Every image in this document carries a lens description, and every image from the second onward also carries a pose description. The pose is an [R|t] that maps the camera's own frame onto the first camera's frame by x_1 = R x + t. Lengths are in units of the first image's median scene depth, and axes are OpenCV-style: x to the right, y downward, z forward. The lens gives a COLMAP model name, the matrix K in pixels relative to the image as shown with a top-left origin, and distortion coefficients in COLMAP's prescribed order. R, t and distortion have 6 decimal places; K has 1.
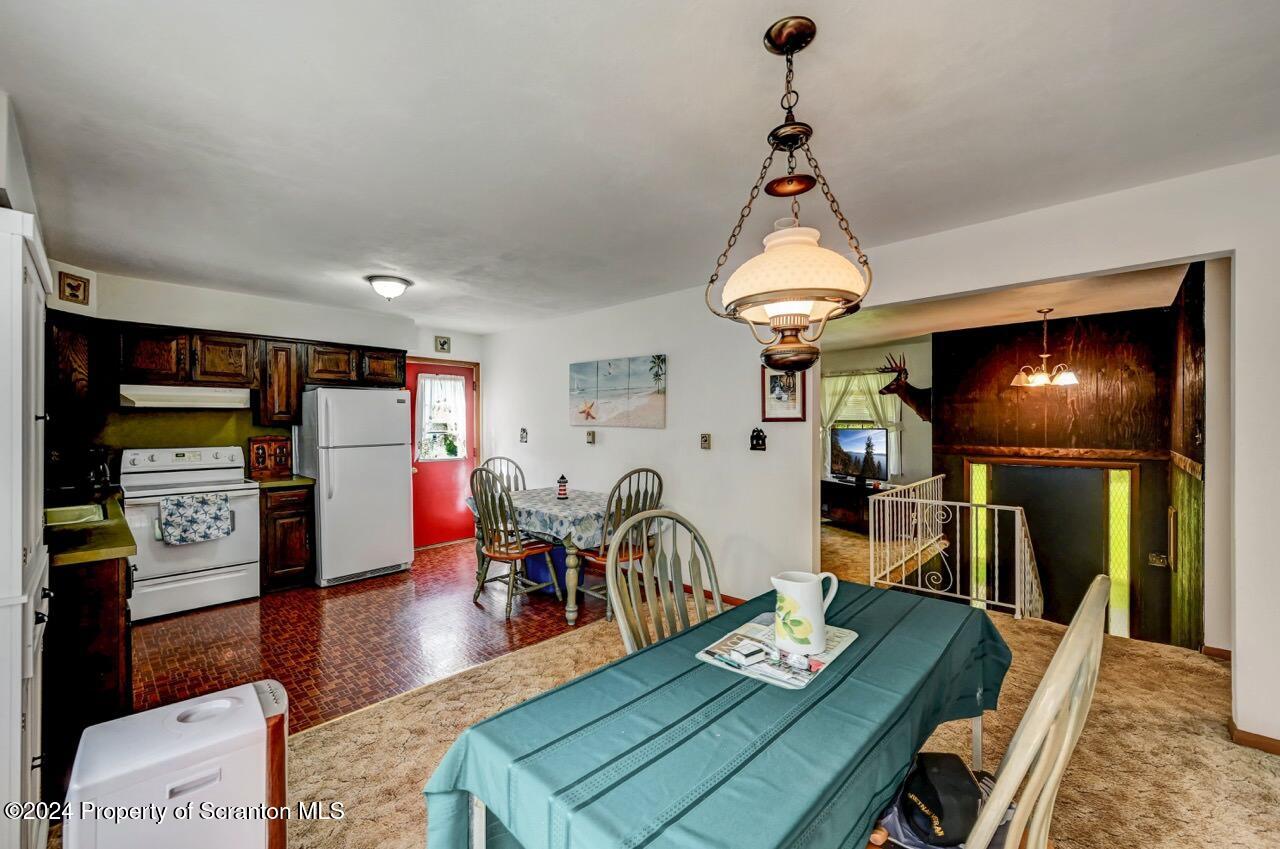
lens RADIAL K [[512.1, 0, 636.8], [0, 512.1, 427.0], [0, 0, 1]] dist [0.000273, 0.000157]
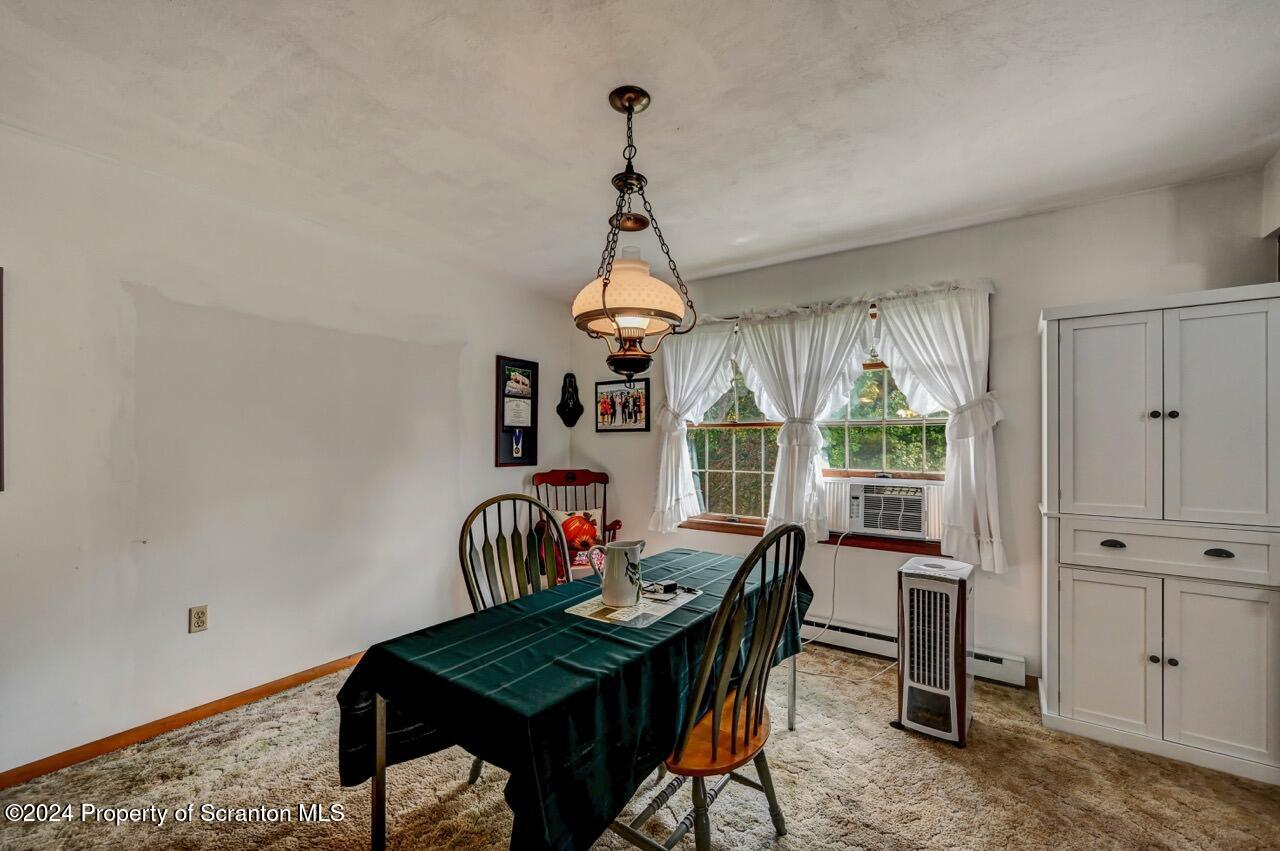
lens RADIAL K [[517.8, 0, 645.7], [0, 517.8, 437.9], [0, 0, 1]] dist [-0.000481, 0.000213]
pose [[-0.988238, 0.003615, -0.152879, 0.147044], [0.003364, 0.999993, 0.001906, 0.014104], [0.152885, 0.001370, -0.988243, 0.727232]]
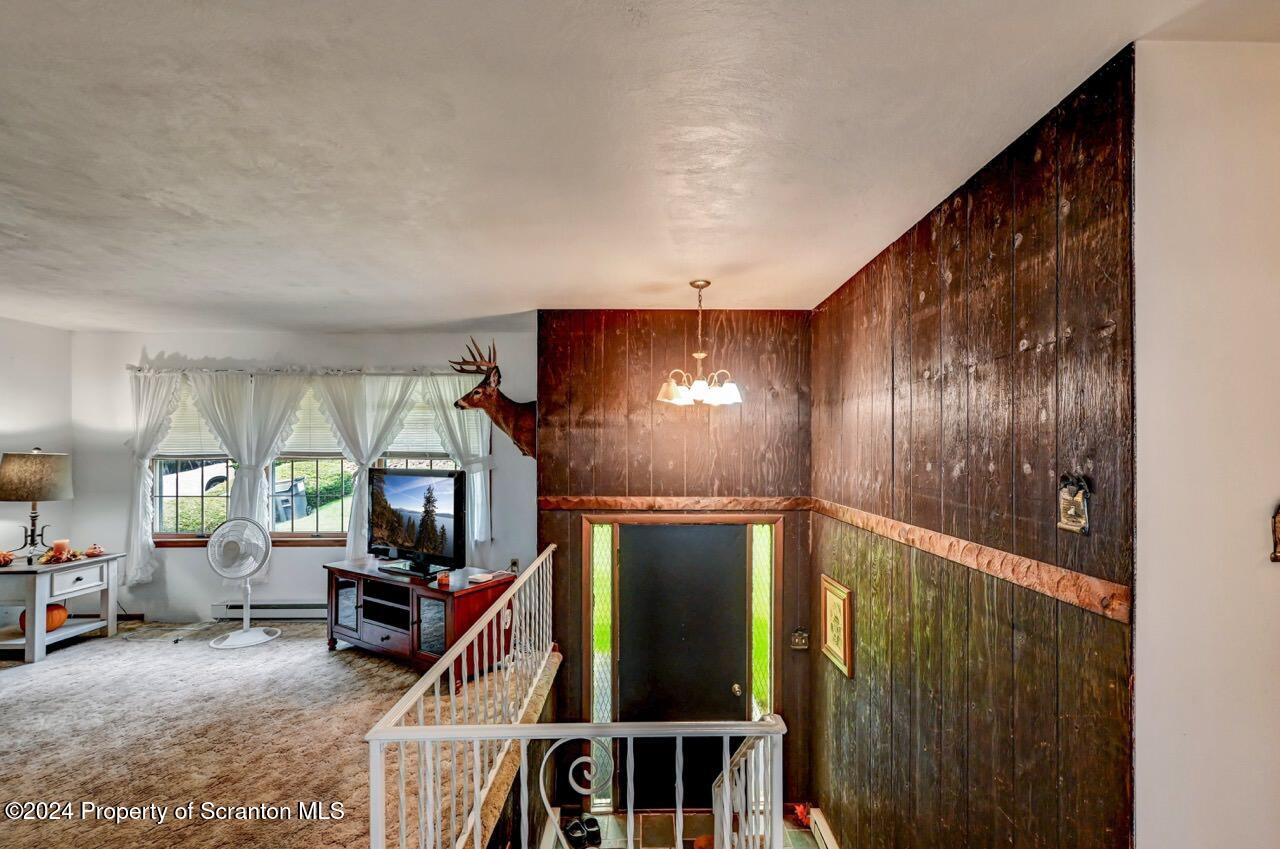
lens RADIAL K [[516.8, 0, 652.3], [0, 516.8, 447.7], [0, 0, 1]] dist [-0.003184, 0.000222]
pose [[0.722236, 0.003121, 0.691639, 0.354063], [-0.000174, 0.999991, -0.004331, -0.026590], [-0.691646, 0.003008, 0.722230, 0.650836]]
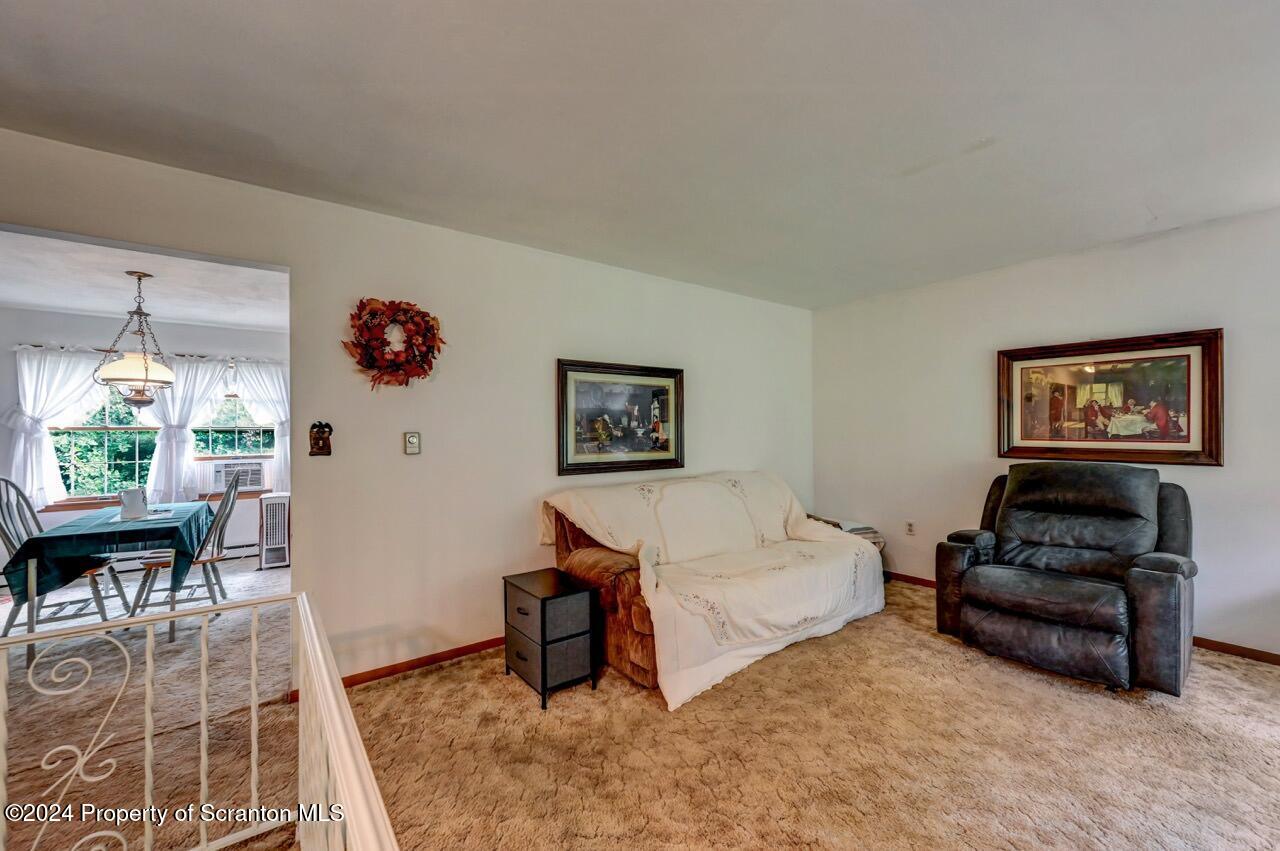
lens RADIAL K [[511.5, 0, 649.5], [0, 511.5, 426.5], [0, 0, 1]] dist [-0.001158, 0.000292]
pose [[-0.168432, -0.008388, -0.985678, 0.770353], [0.009058, 0.999908, -0.010057, 0.012702], [0.985672, -0.010622, -0.168341, 1.275697]]
